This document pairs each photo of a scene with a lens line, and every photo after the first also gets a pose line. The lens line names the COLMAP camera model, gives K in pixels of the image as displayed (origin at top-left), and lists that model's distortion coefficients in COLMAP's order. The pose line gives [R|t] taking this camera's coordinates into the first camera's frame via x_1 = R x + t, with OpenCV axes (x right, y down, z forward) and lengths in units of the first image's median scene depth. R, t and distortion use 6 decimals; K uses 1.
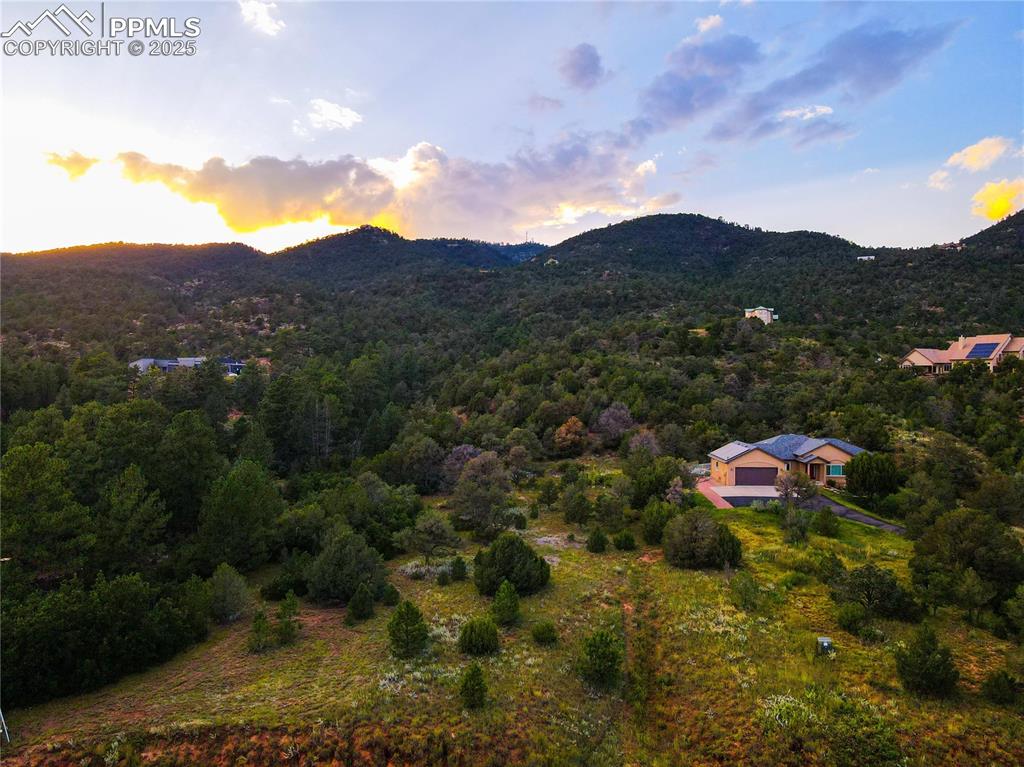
lens RADIAL K [[725.1, 0, 507.5], [0, 725.1, 385.3], [0, 0, 1]] dist [0.028548, -0.005524]
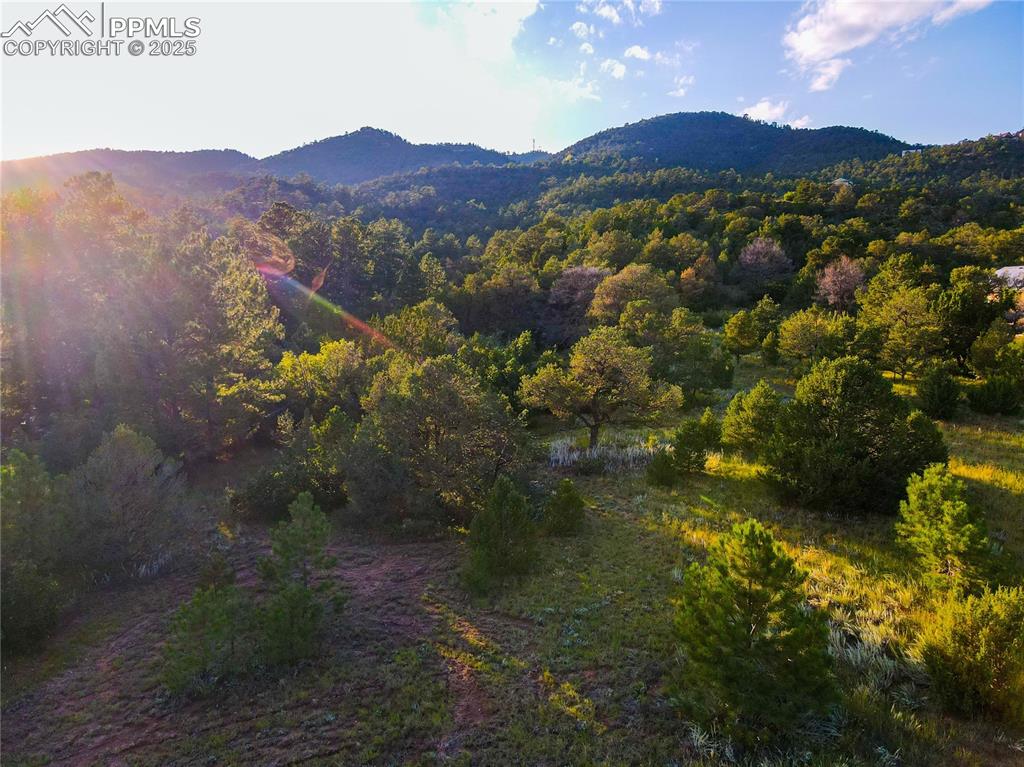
lens RADIAL K [[725.1, 0, 507.5], [0, 725.1, 385.3], [0, 0, 1]] dist [0.028548, -0.005524]
pose [[0.999958, -0.006606, -0.006348, -0.187635], [0.007262, 0.993945, 0.109637, 0.181679], [0.005586, -0.109679, 0.993951, 0.627451]]
